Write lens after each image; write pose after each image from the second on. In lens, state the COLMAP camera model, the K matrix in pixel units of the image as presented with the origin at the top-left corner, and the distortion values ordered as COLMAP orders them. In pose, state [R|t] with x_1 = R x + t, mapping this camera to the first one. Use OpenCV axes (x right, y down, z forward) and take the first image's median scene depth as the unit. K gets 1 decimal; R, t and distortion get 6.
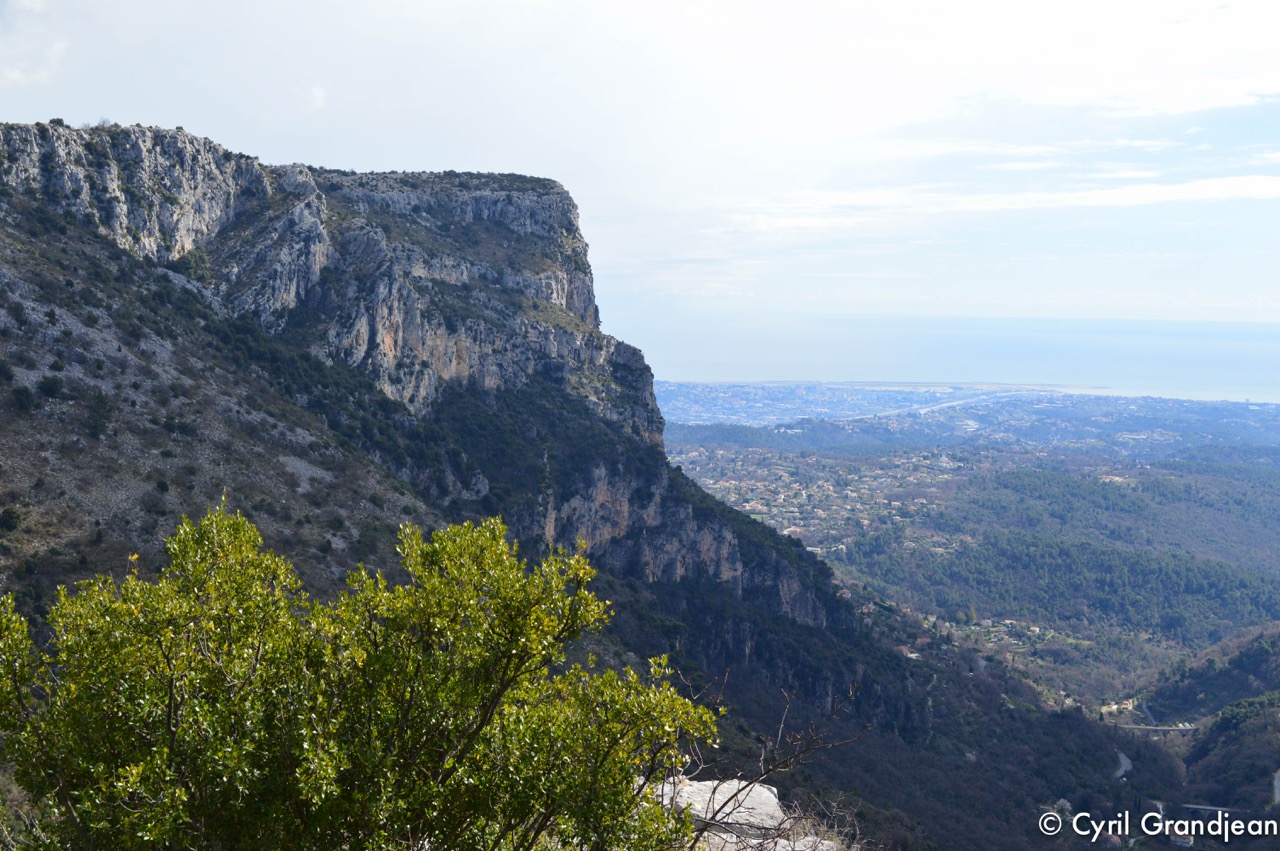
lens RADIAL K [[1848.8, 0, 640.0], [0, 1848.8, 425.5], [0, 0, 1]] dist [-0.009888, 0.020158]
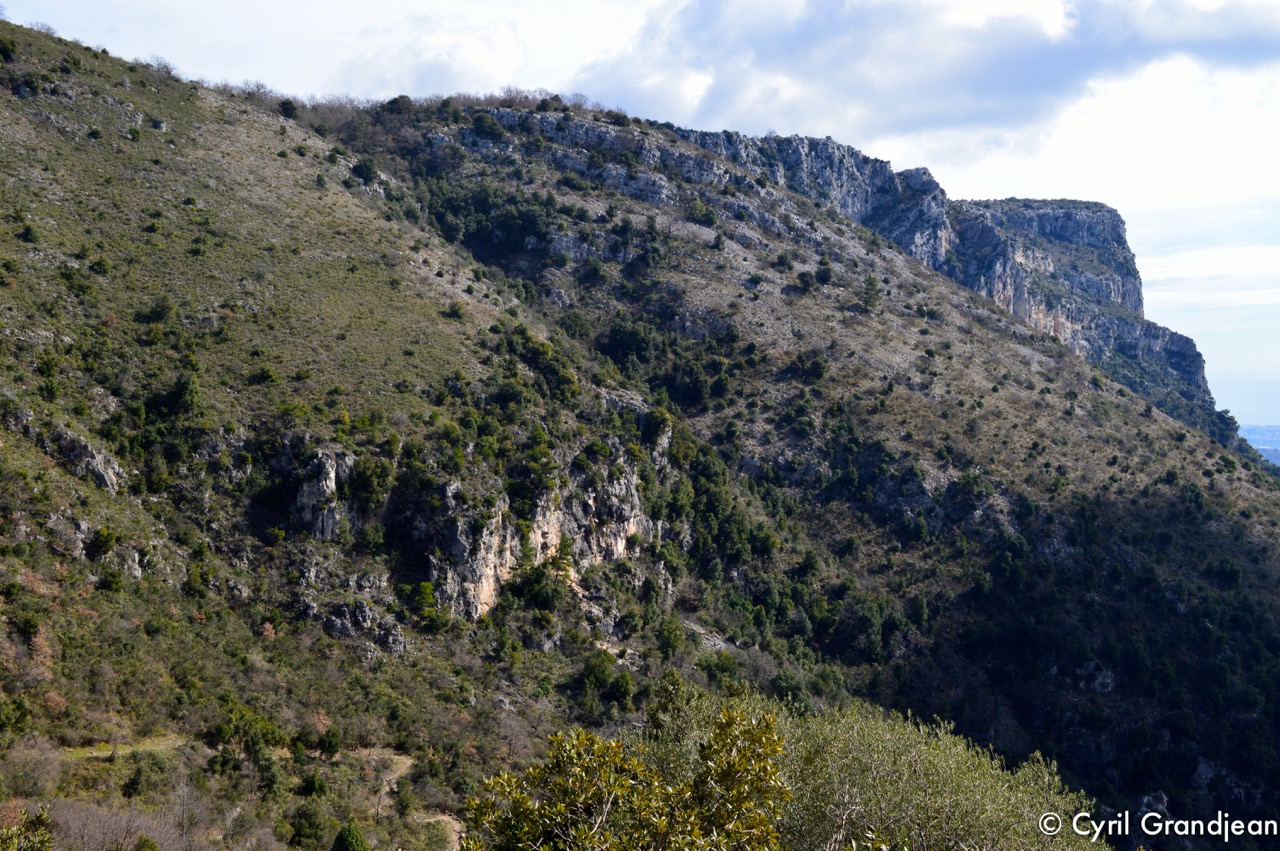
lens RADIAL K [[1497.6, 0, 640.0], [0, 1497.6, 425.5], [0, 0, 1]] dist [-0.130988, 0.285069]
pose [[0.957863, -0.005338, -0.287177, -0.089199], [-0.003294, 0.999557, -0.029567, 0.056183], [0.287208, 0.029267, 0.957421, 0.039625]]
